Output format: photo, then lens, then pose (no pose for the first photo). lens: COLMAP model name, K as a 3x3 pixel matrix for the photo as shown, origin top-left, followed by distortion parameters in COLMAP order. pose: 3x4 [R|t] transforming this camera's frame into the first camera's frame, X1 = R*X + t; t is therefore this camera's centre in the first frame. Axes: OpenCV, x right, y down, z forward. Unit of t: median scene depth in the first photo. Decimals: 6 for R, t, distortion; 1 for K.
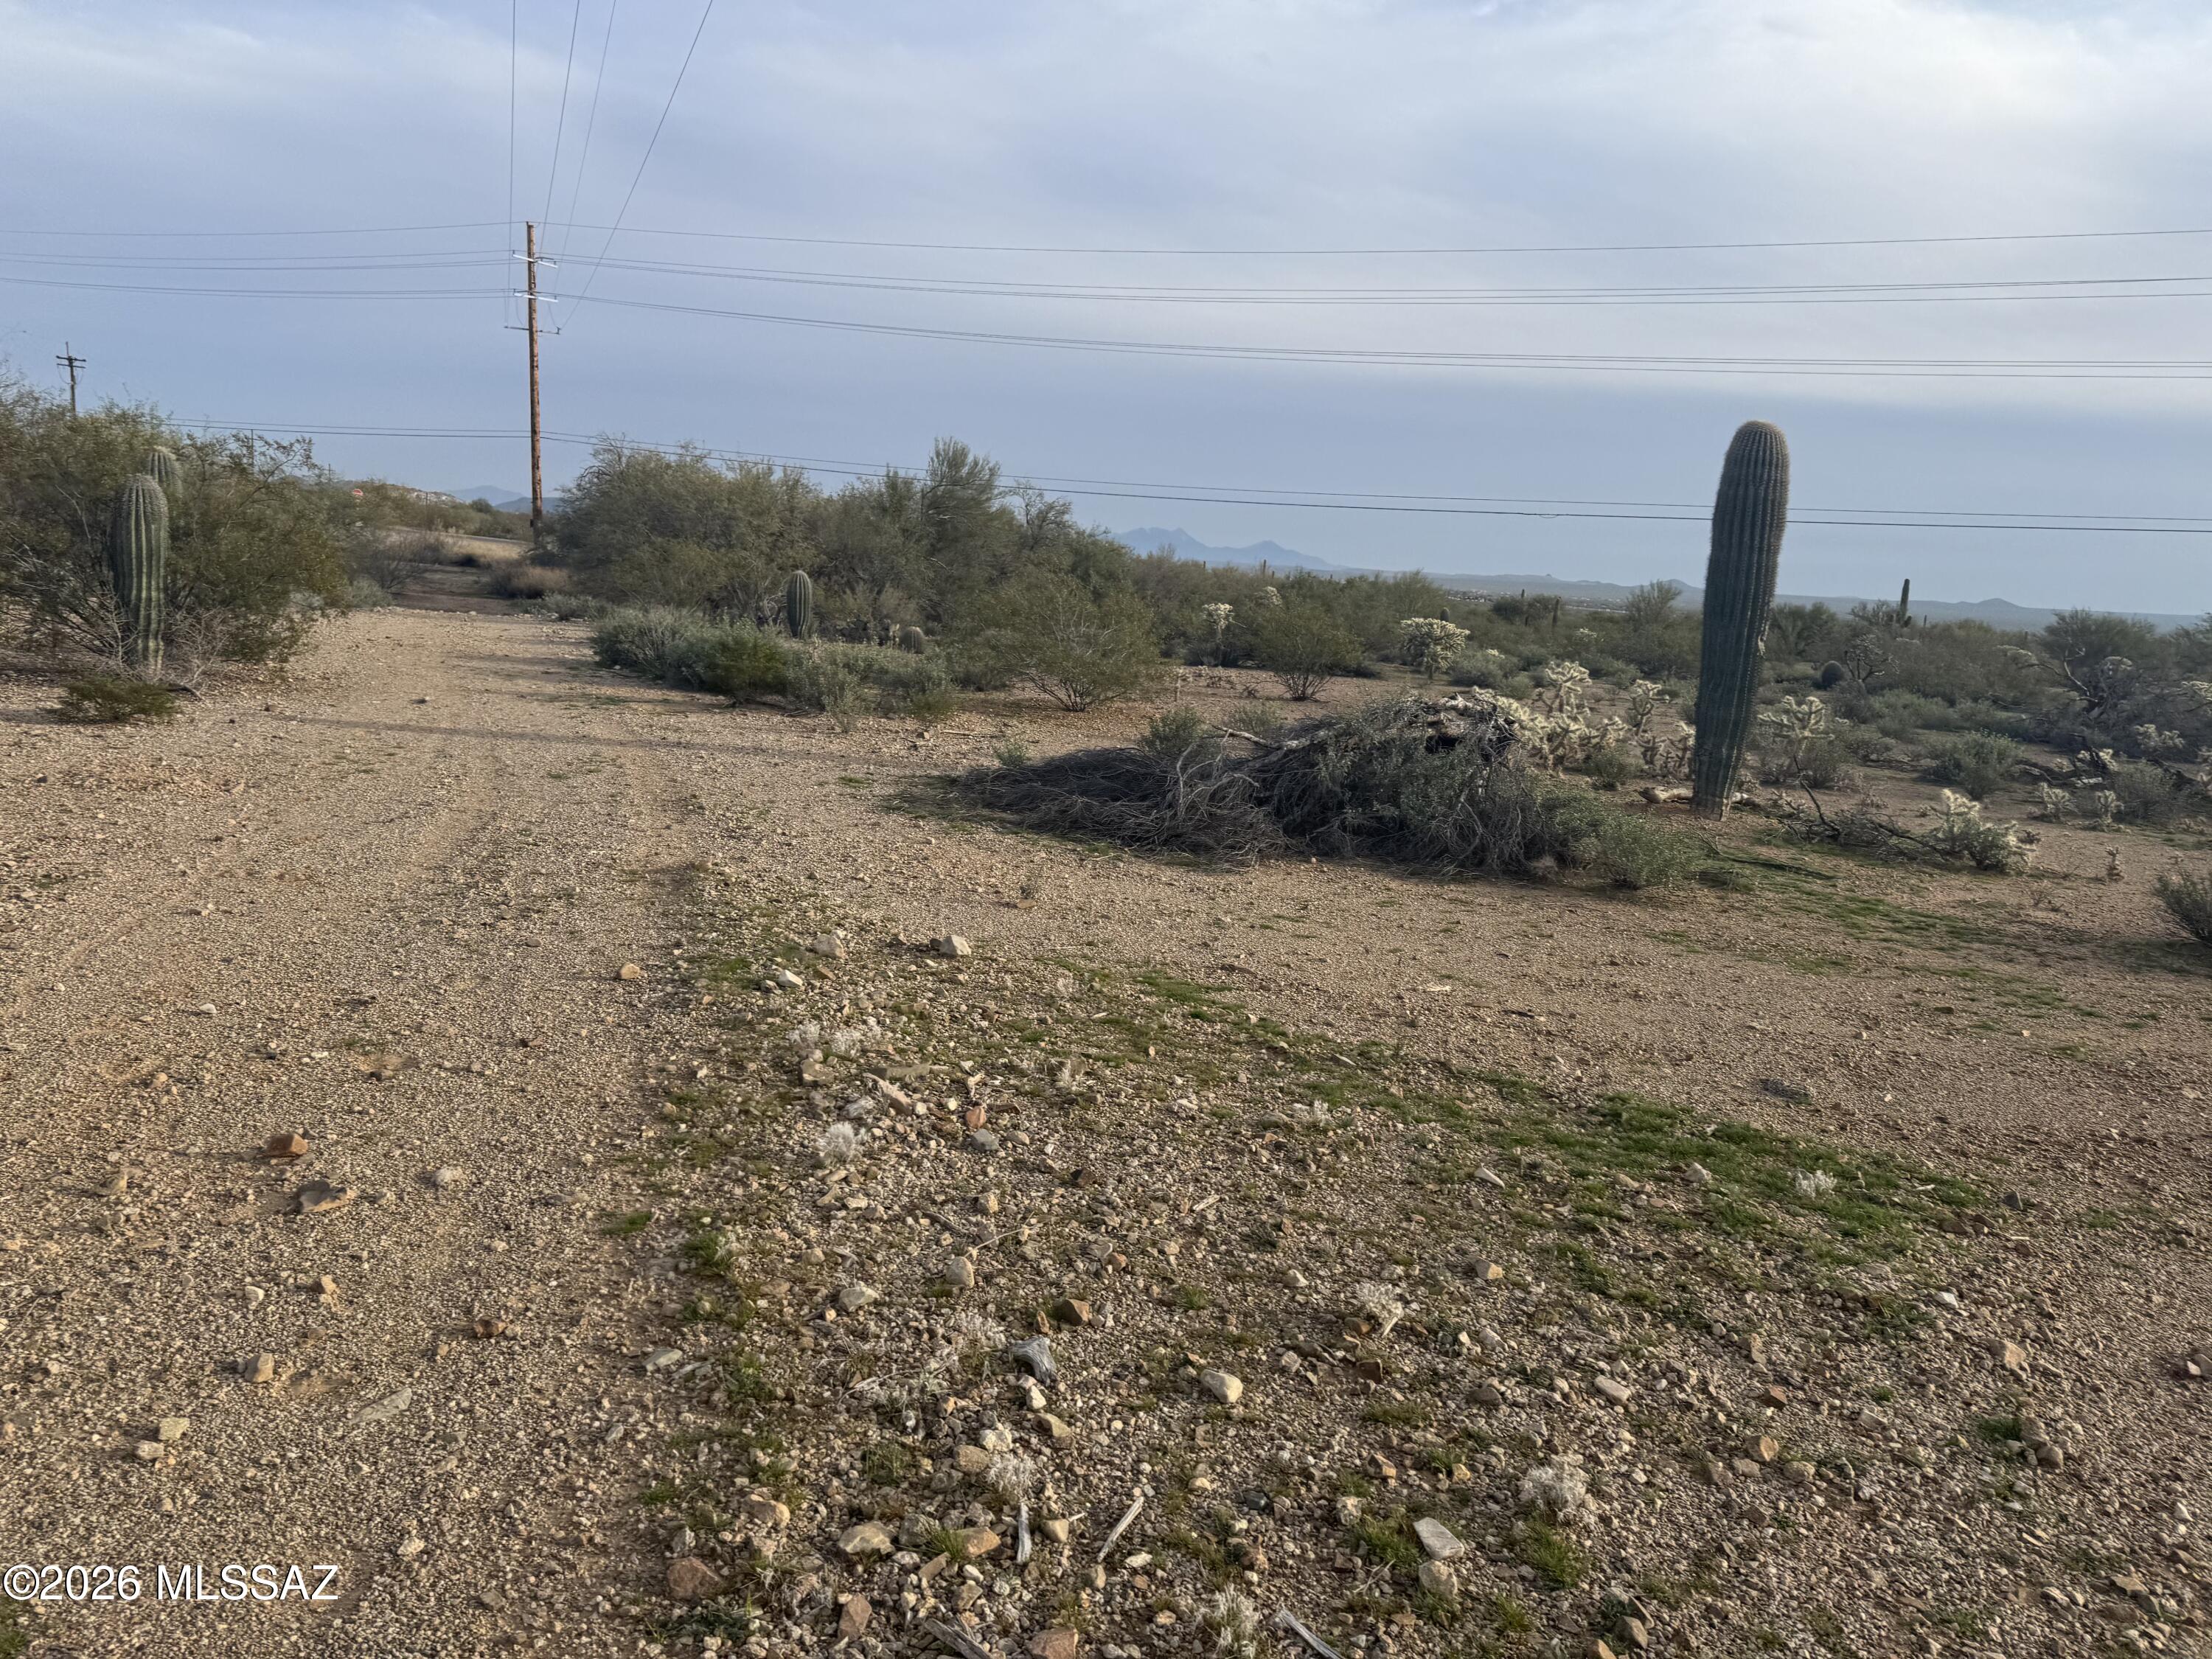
lens RADIAL K [[1547.7, 0, 1113.7], [0, 1547.7, 837.7], [0, 0, 1]] dist [0.053243, -0.072196]
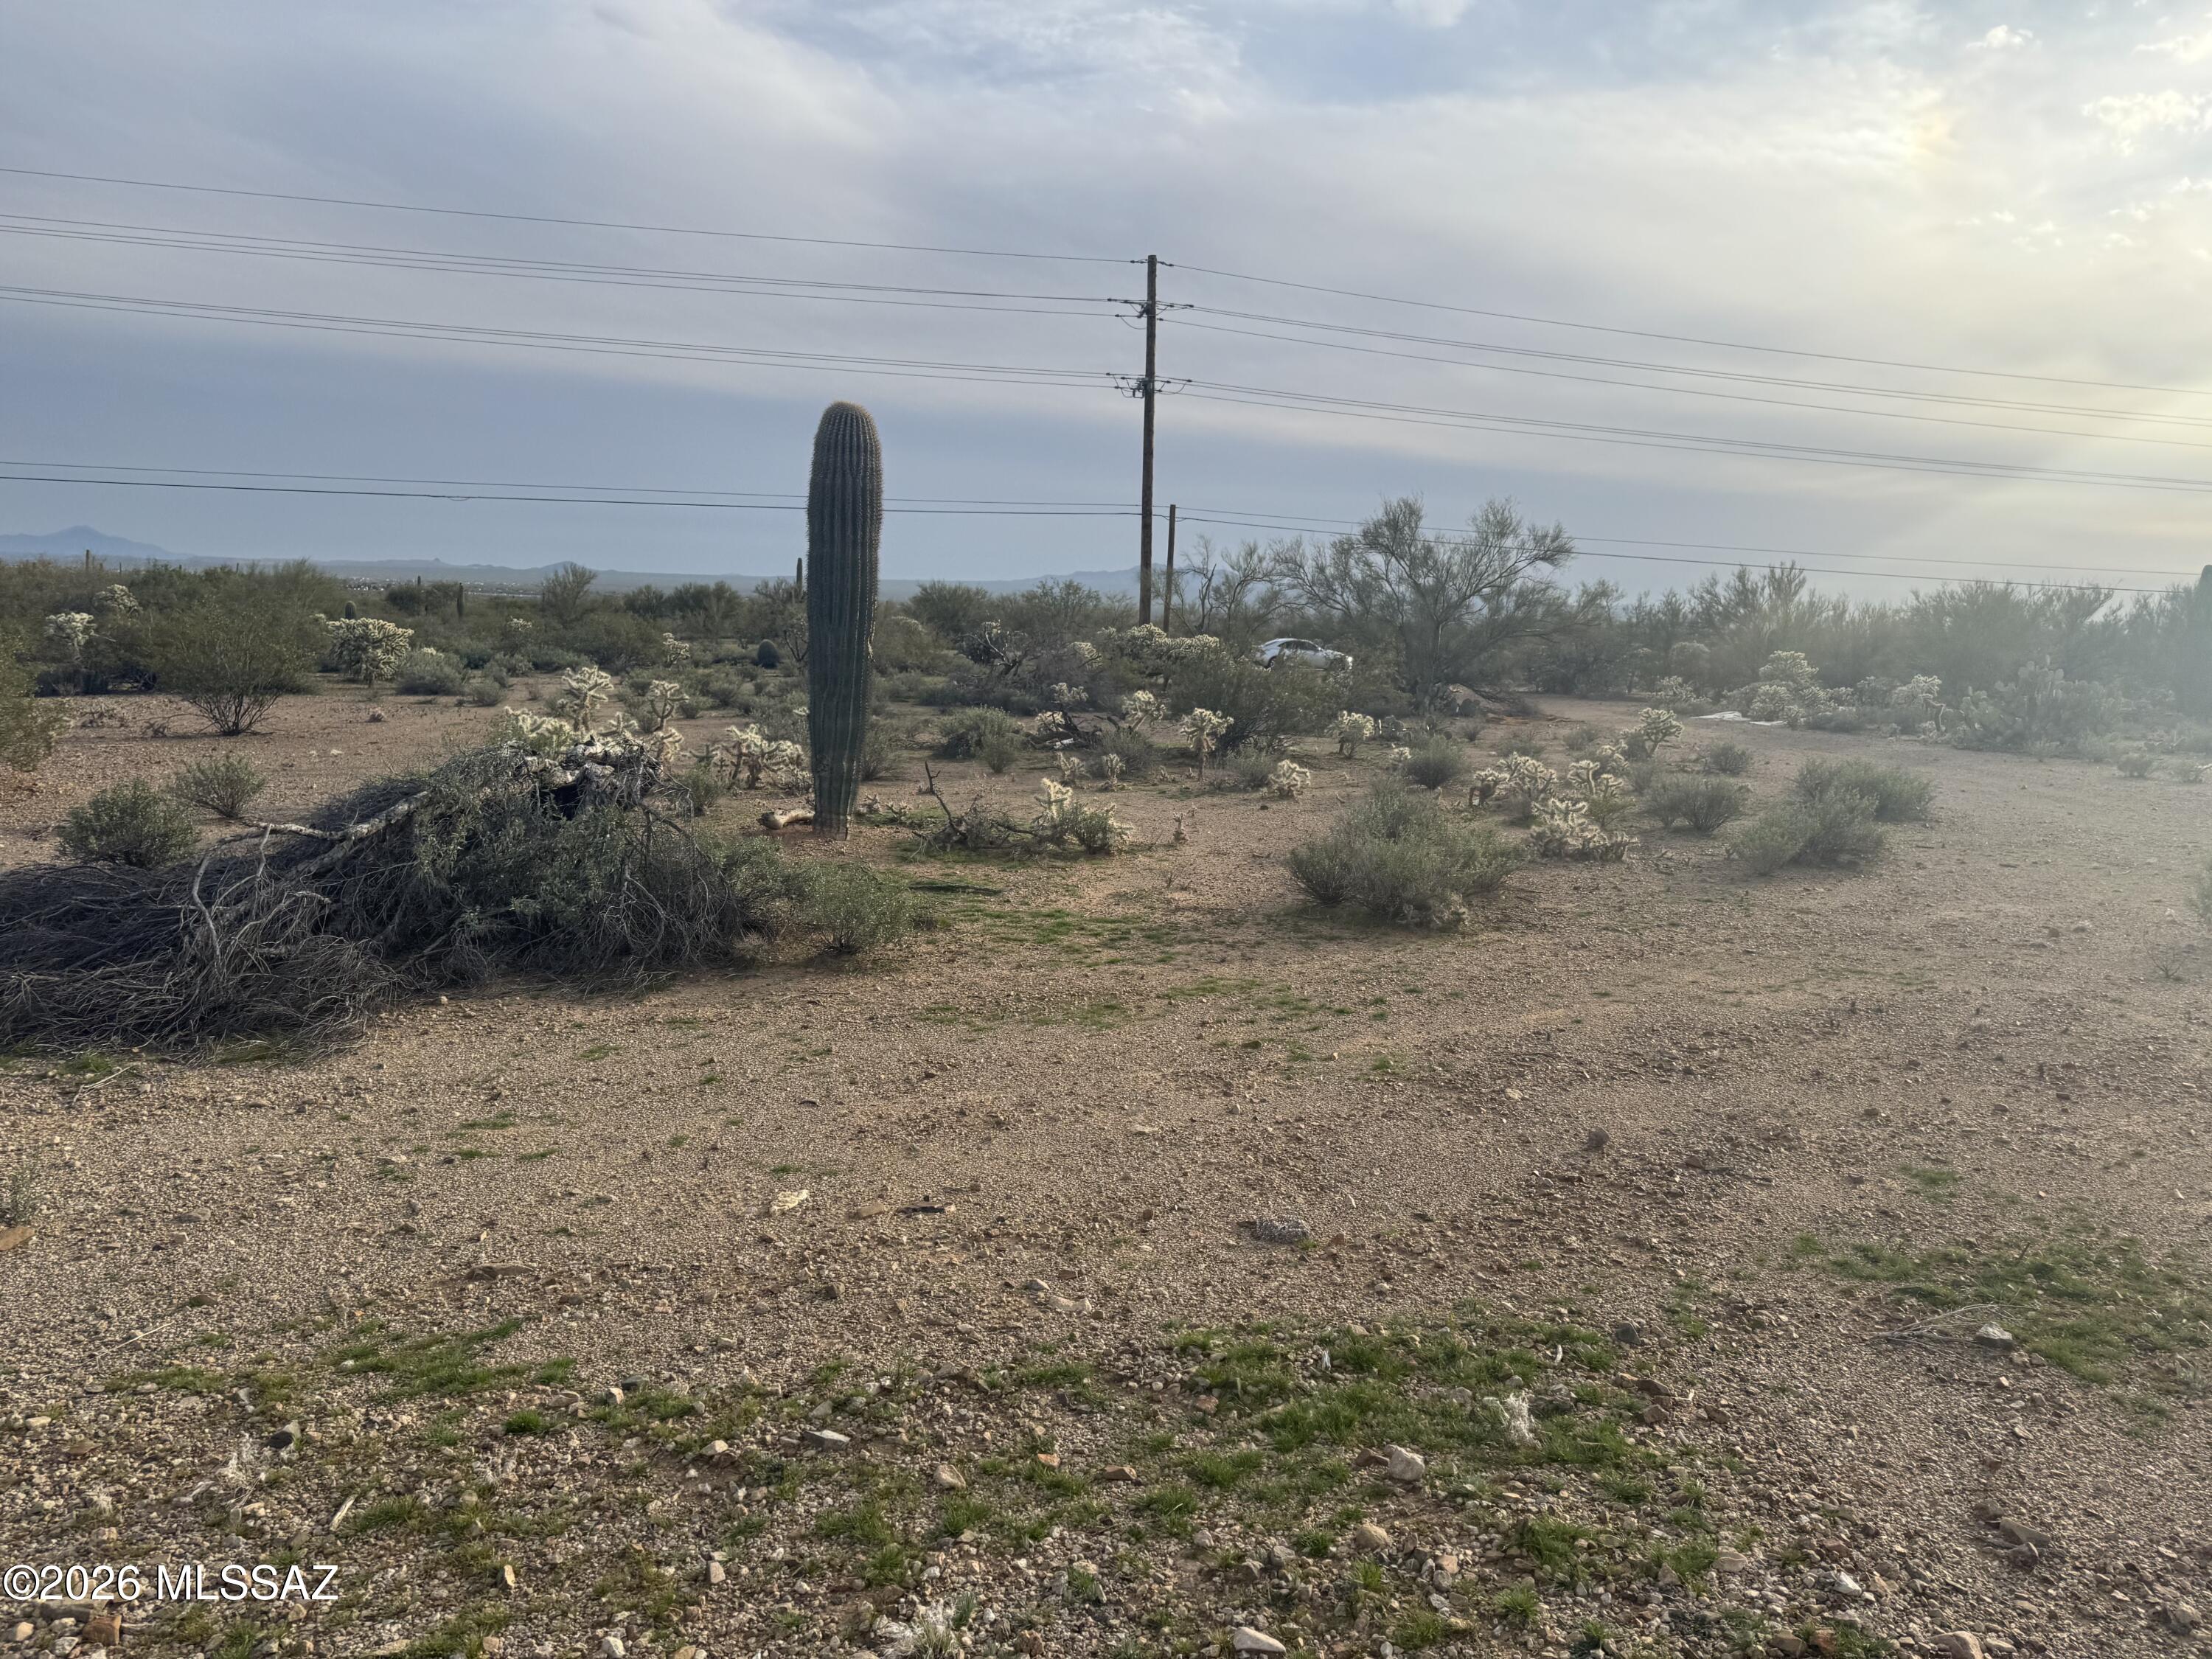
lens RADIAL K [[1525.6, 0, 1113.9], [0, 1525.6, 790.1], [0, 0, 1]] dist [0.056089, -0.066832]
pose [[0.771381, -0.119725, 0.625010, -0.046822], [0.129341, 0.991139, 0.030229, -0.046834], [-0.623091, 0.057521, 0.780031, 0.204015]]
